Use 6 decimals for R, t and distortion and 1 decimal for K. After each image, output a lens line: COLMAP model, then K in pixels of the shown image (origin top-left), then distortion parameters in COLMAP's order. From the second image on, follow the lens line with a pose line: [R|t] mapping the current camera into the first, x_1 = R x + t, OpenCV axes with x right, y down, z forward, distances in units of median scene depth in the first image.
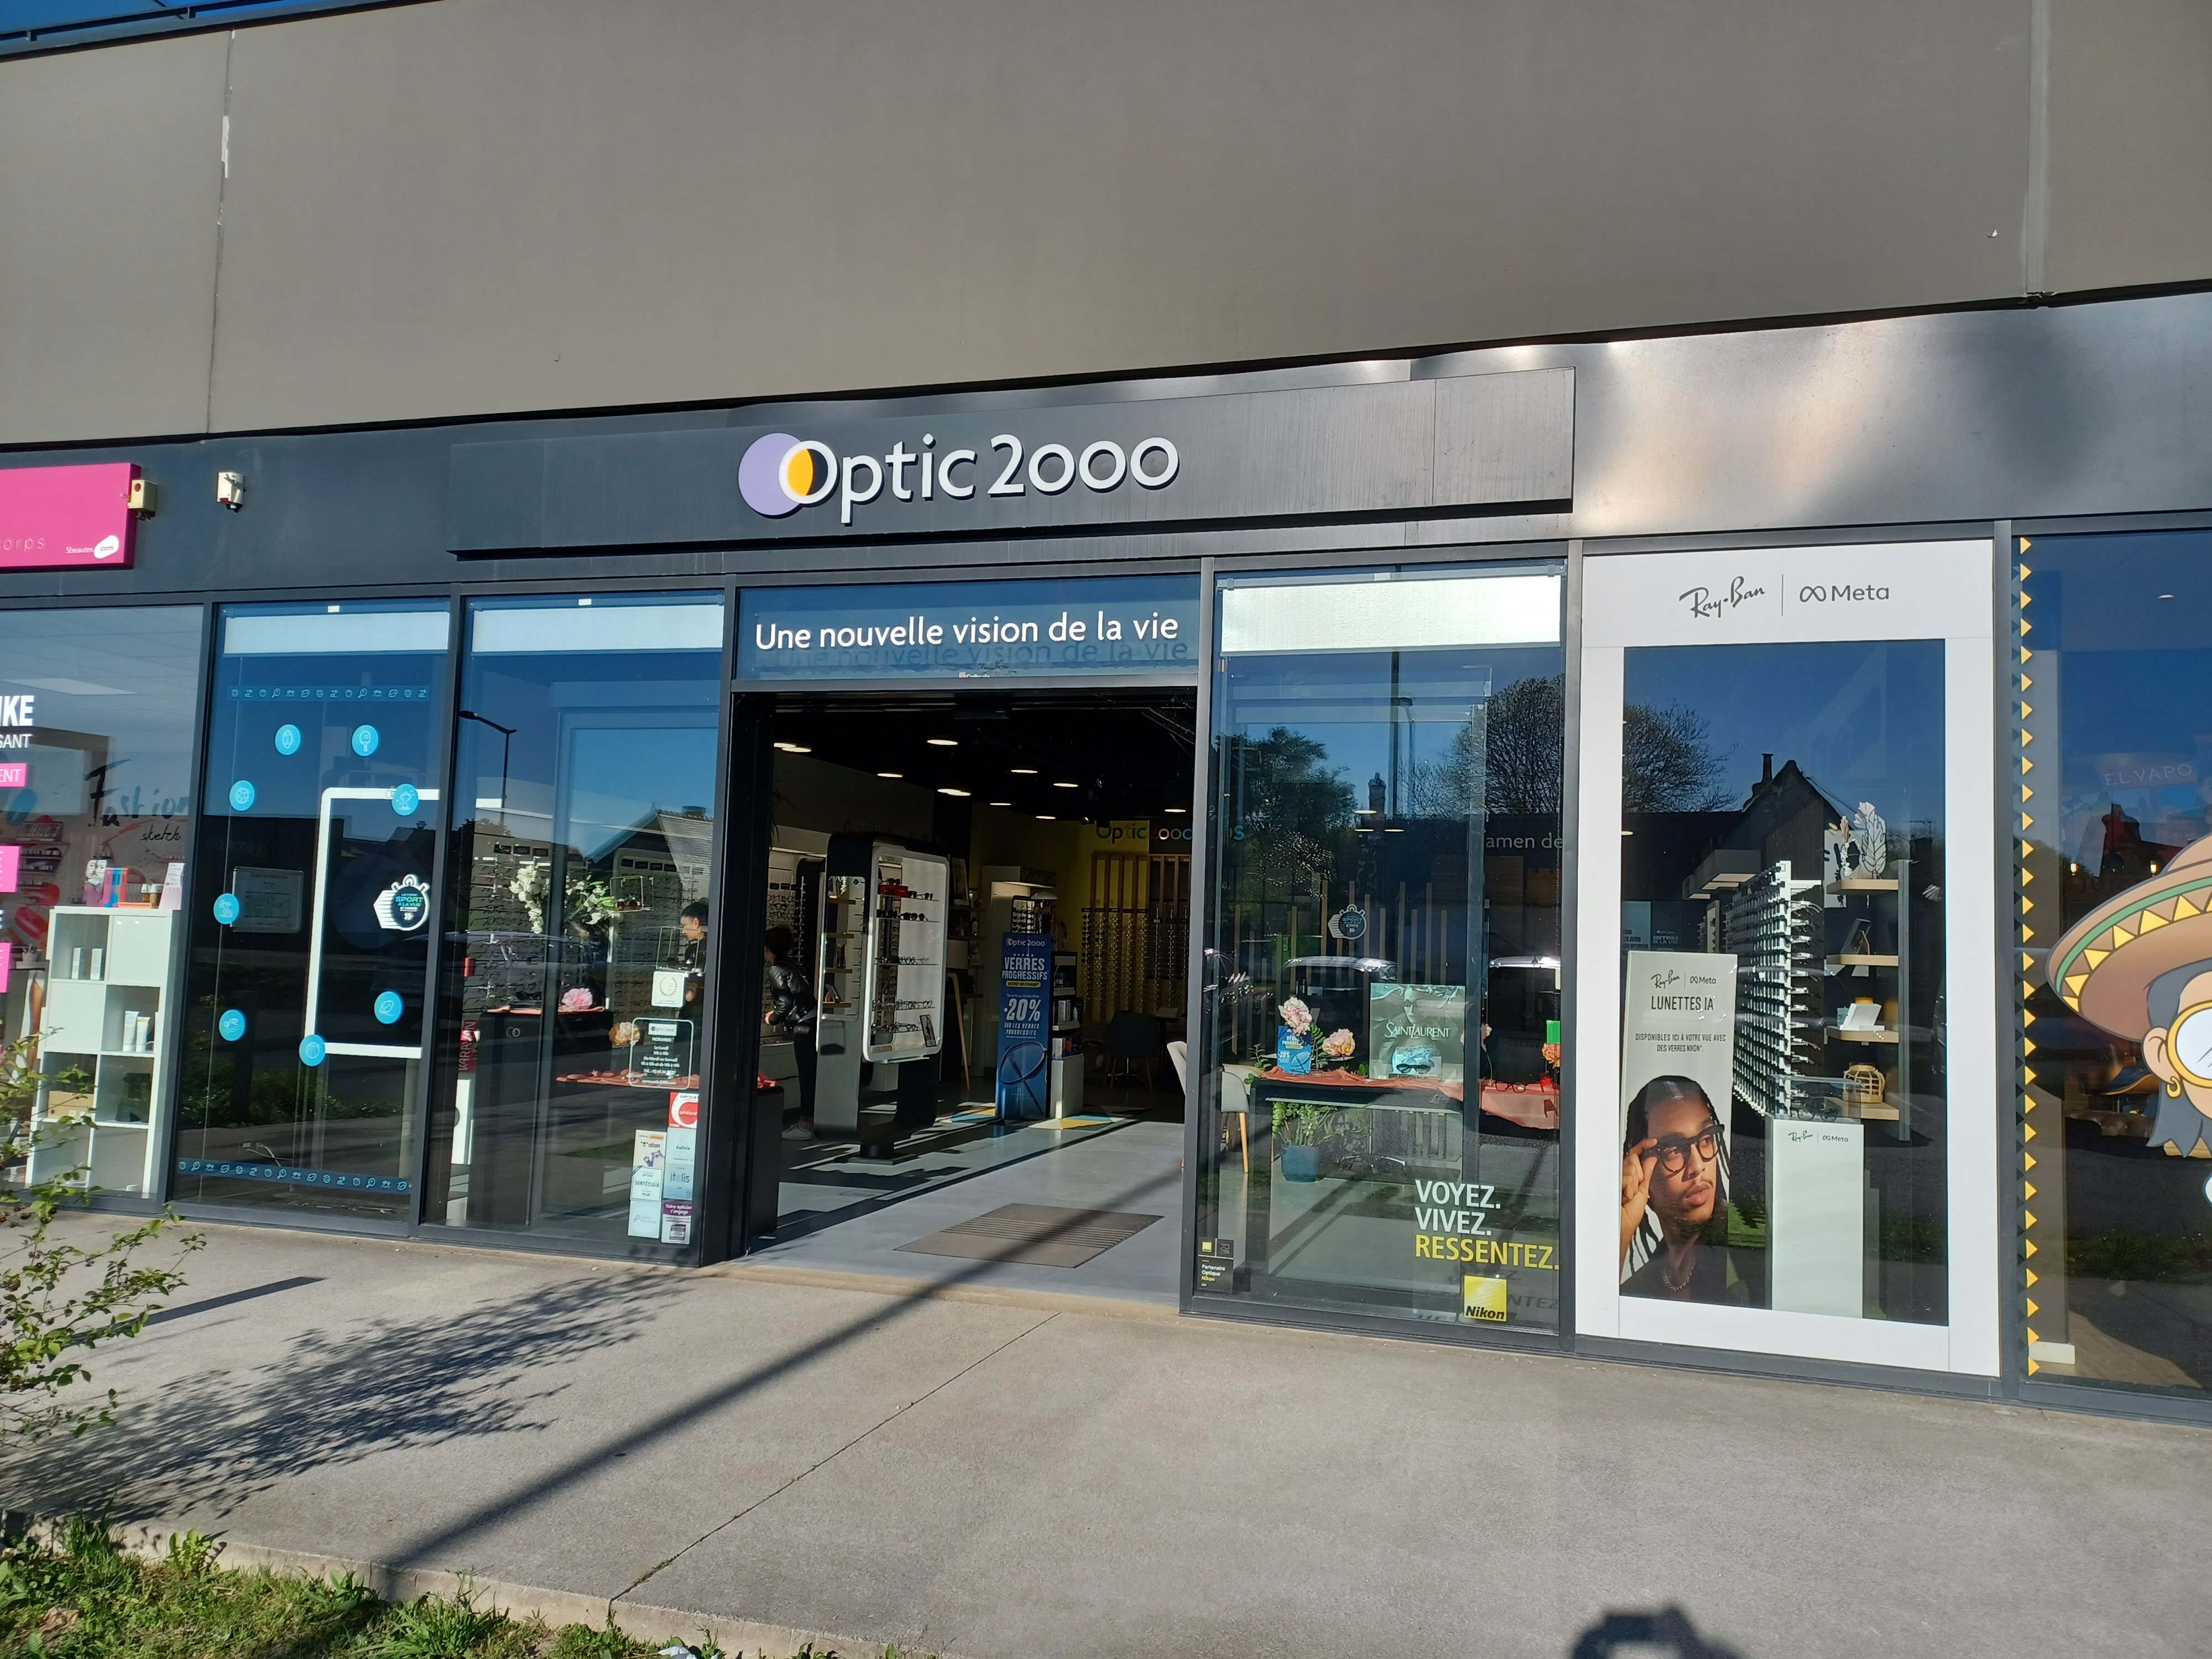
lens RADIAL K [[1589.0, 0, 1103.3], [0, 1589.0, 836.5], [0, 0, 1]] dist [0.085714, -0.114226]
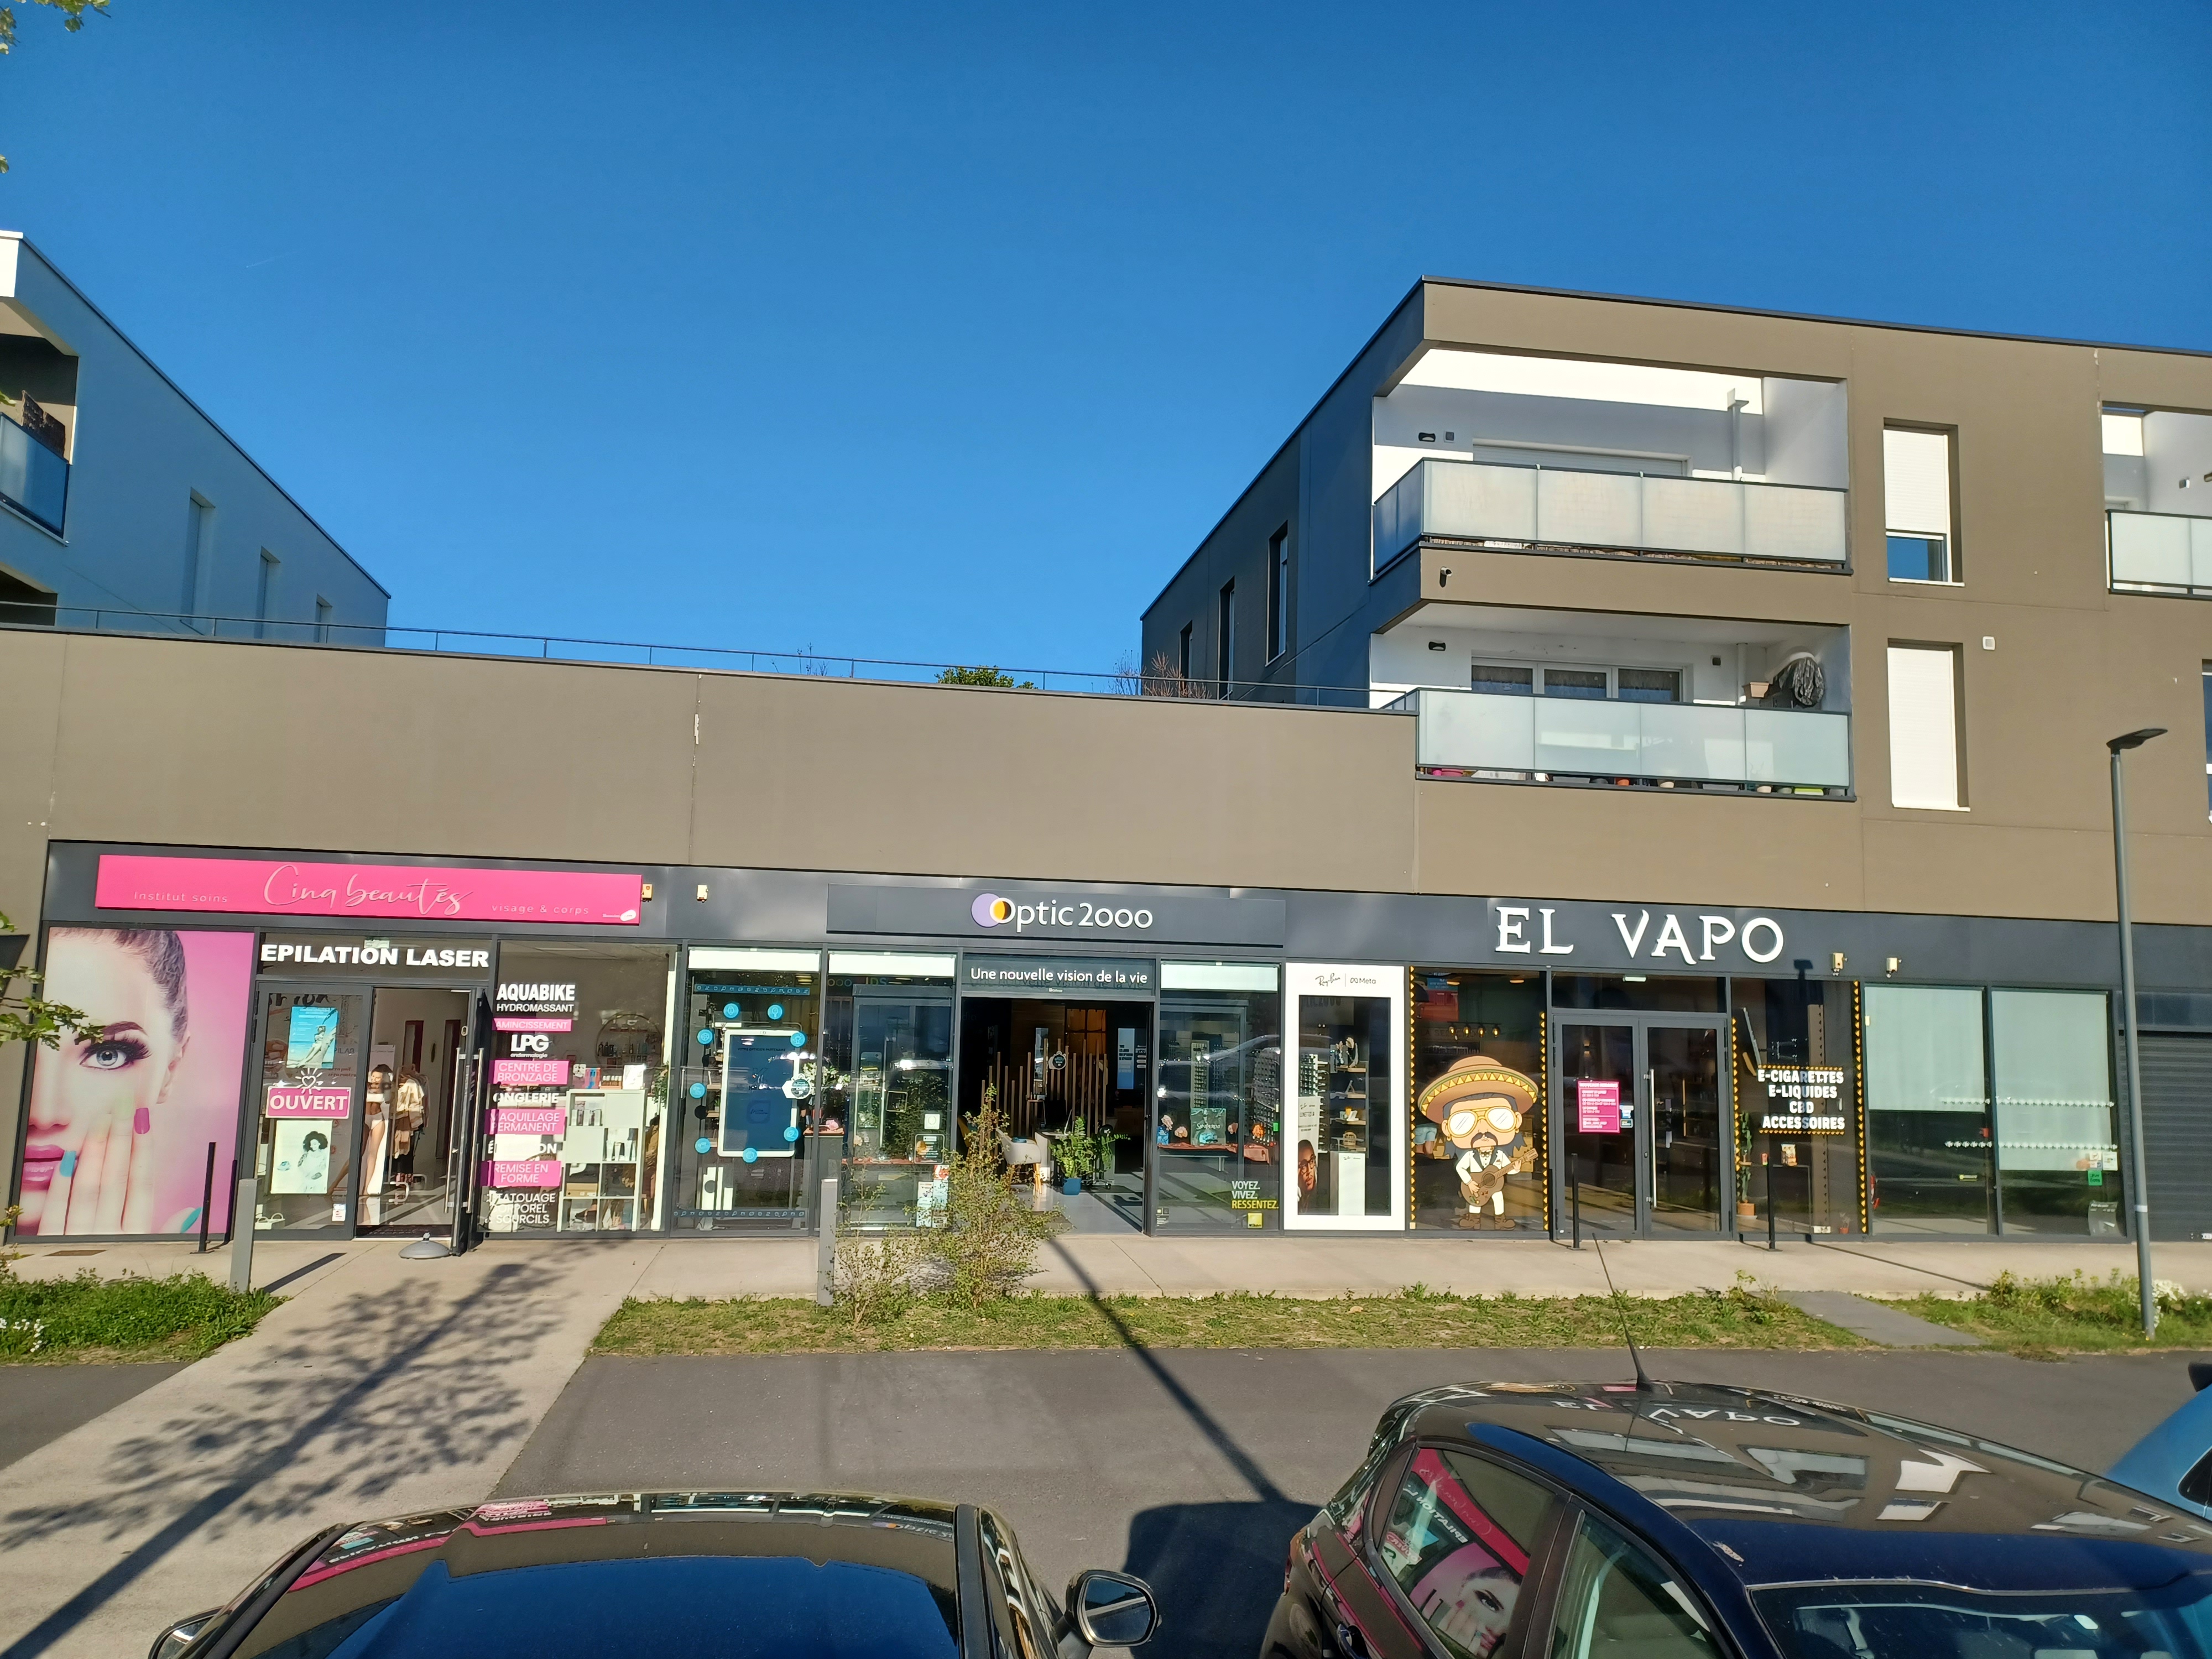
lens RADIAL K [[1592.2, 0, 1106.0], [0, 1592.2, 829.5], [0, 0, 1]] dist [0.116029, -0.190563]
pose [[0.892142, 0.039972, 0.449984, -1.190727], [-0.025526, 0.998947, -0.038127, -0.268509], [-0.451034, 0.022528, 0.892222, -1.323381]]
